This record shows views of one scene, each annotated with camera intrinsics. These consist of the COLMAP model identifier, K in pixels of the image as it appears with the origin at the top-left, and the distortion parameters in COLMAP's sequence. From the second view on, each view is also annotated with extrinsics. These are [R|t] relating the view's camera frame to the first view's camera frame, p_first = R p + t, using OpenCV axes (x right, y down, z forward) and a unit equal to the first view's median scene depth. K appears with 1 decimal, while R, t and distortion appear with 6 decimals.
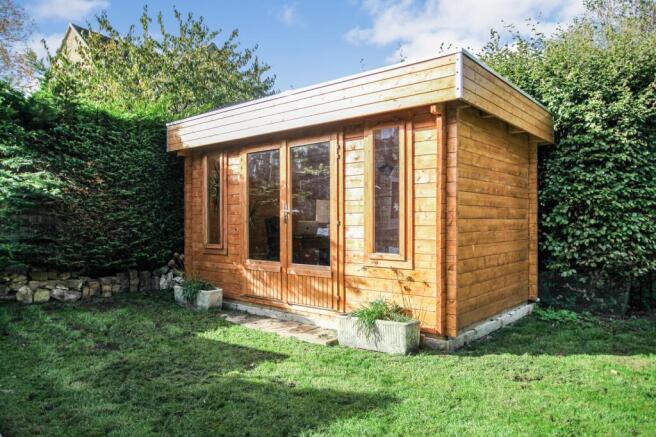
lens RADIAL K [[467.2, 0, 327.9], [0, 467.2, 219.2], [0, 0, 1]] dist [0.000614, 0.001149]
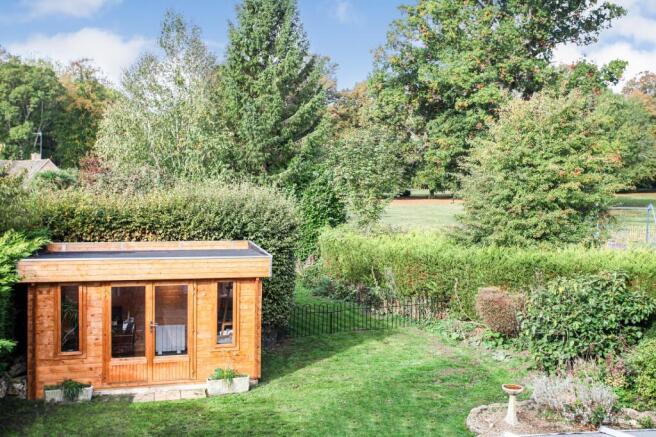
lens RADIAL K [[672.6, 0, 329.1], [0, 672.6, 218.9], [0, 0, 1]] dist [0.028543, 0.000000]
pose [[0.590283, -0.045457, 0.805915, -1.575933], [-0.016747, 0.997509, 0.068529, -0.549907], [-0.807023, -0.053948, 0.588051, -0.844570]]
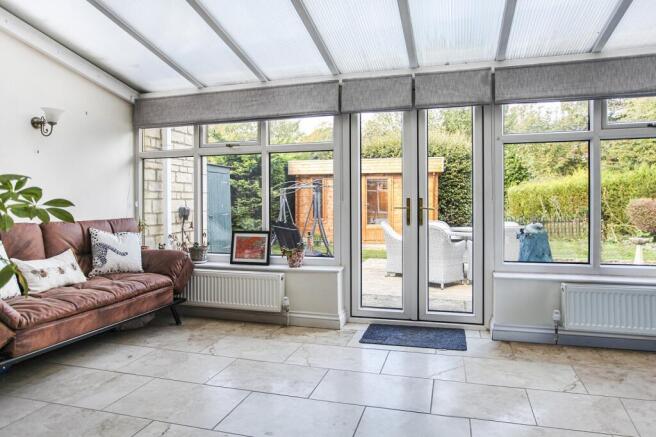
lens RADIAL K [[439.2, 0, 327.5], [0, 439.2, 212.6], [0, 0, 1]] dist [-0.003862, -0.000078]
pose [[0.890299, -0.013099, 0.455188, -1.341491], [0.005276, 0.999816, 0.018454, -0.013263], [-0.455346, -0.014028, 0.890204, -1.023860]]
